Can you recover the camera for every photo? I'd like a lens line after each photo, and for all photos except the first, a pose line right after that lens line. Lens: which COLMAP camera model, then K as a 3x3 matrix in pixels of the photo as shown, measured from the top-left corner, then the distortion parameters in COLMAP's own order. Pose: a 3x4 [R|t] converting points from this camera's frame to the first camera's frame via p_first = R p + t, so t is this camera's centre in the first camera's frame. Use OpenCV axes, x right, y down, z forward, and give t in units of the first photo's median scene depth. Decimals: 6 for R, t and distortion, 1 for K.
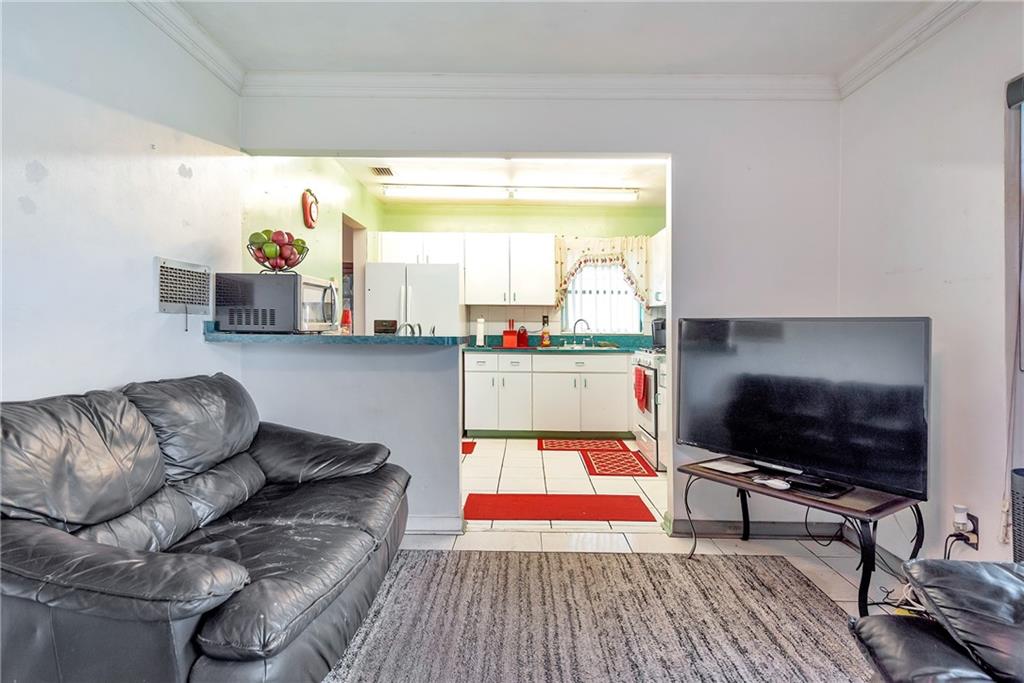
lens RADIAL K [[578.1, 0, 512.3], [0, 578.1, 325.3], [0, 0, 1]] dist [0.034800, -0.000358]
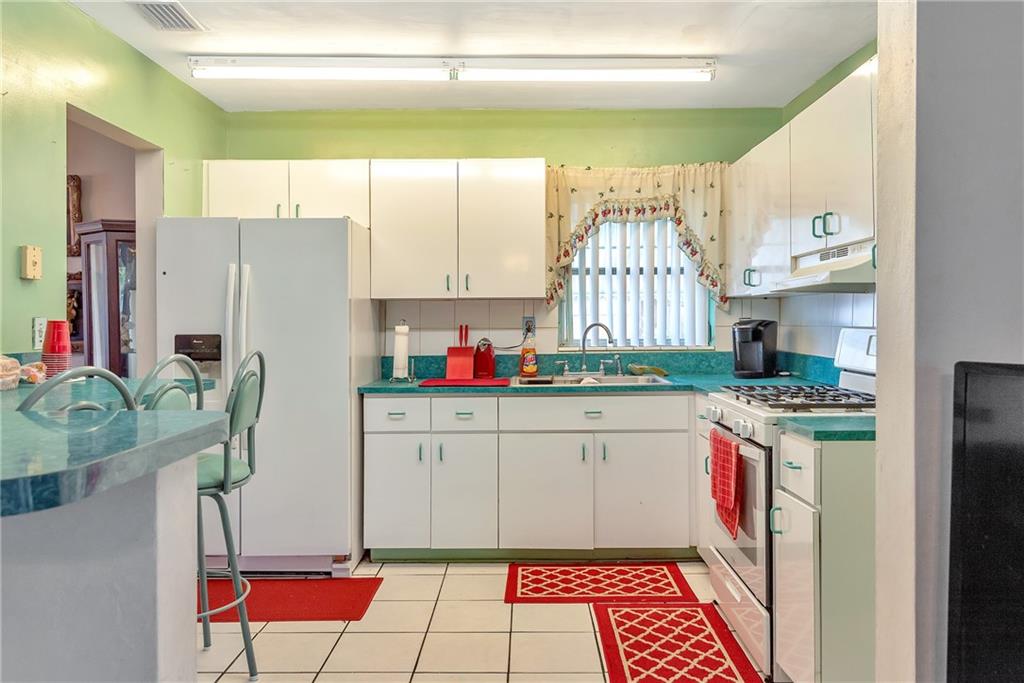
lens RADIAL K [[734.4, 0, 453.2], [0, 734.4, 376.9], [0, 0, 1]] dist [-0.007046, -0.002669]
pose [[0.997149, -0.005884, -0.075227, 0.040071], [0.012107, 0.996515, 0.082533, -0.019120], [0.074479, -0.083209, 0.993745, 0.332720]]
